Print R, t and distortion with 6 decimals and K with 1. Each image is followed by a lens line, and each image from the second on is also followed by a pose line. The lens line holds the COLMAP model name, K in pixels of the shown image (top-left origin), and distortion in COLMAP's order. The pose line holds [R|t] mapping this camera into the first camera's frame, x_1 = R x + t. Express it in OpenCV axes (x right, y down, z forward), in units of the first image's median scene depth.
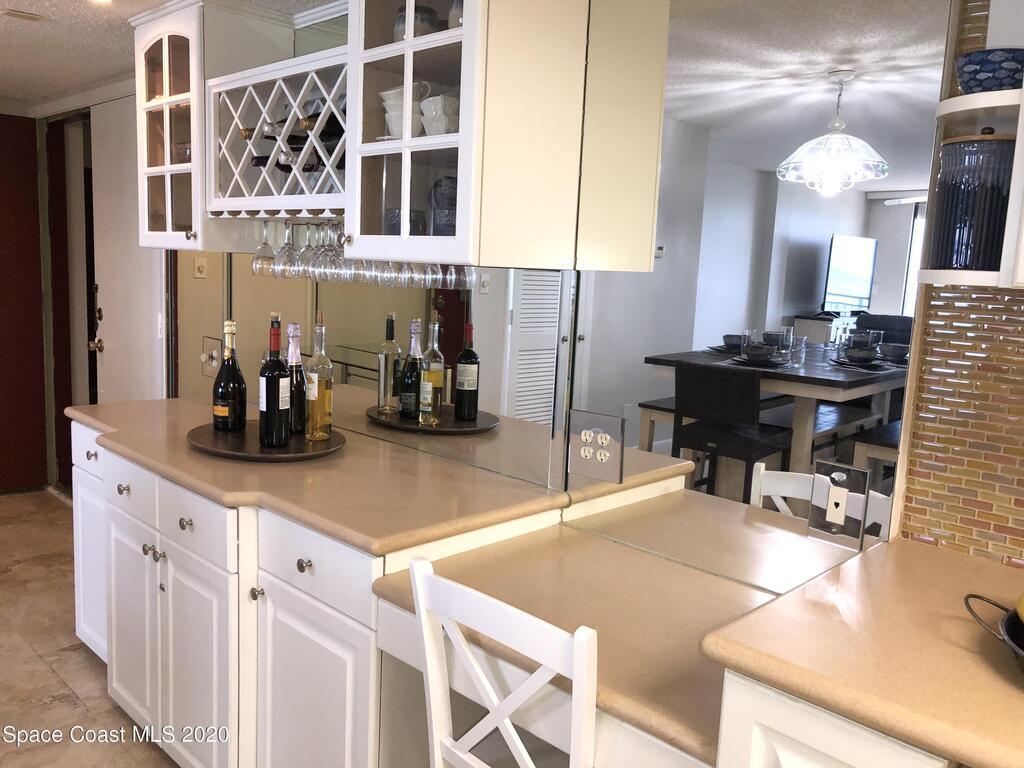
lens RADIAL K [[857.8, 0, 494.4], [0, 857.8, 382.6], [0, 0, 1]] dist [0.001371, -0.000197]
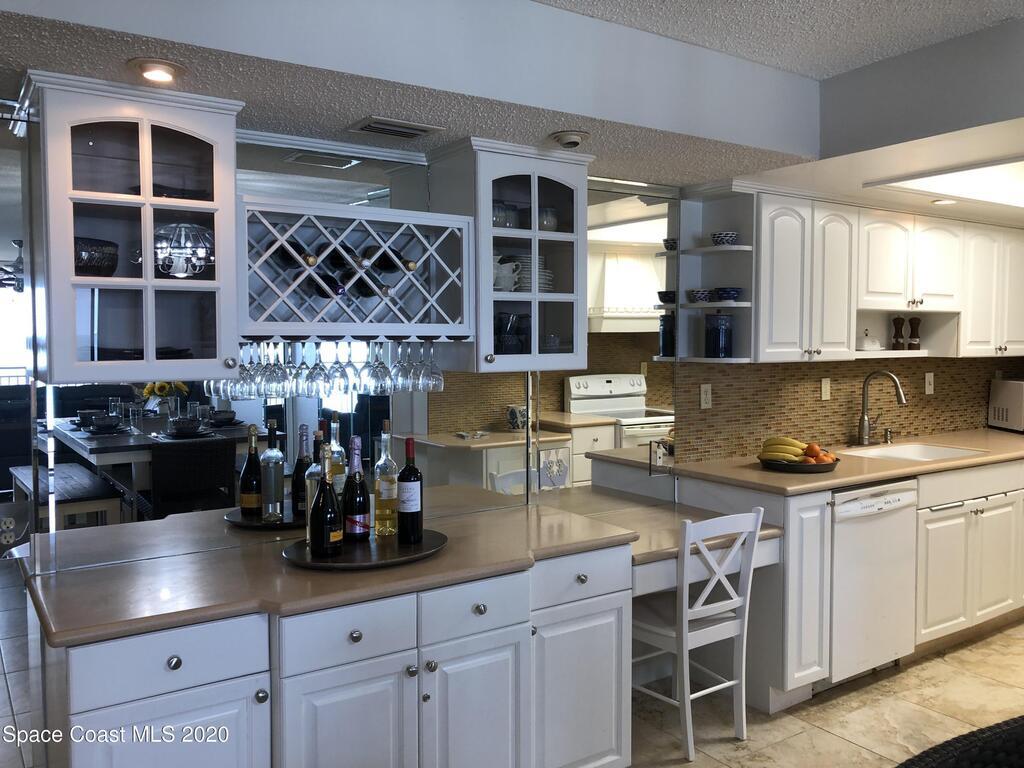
lens RADIAL K [[833.8, 0, 513.2], [0, 833.8, 379.0], [0, 0, 1]] dist [0.017108, 0.001421]
pose [[0.218372, -0.085499, 0.972113, -1.502843], [0.139718, 0.988631, 0.055566, -0.207859], [-0.965812, 0.123688, 0.227835, 0.677248]]
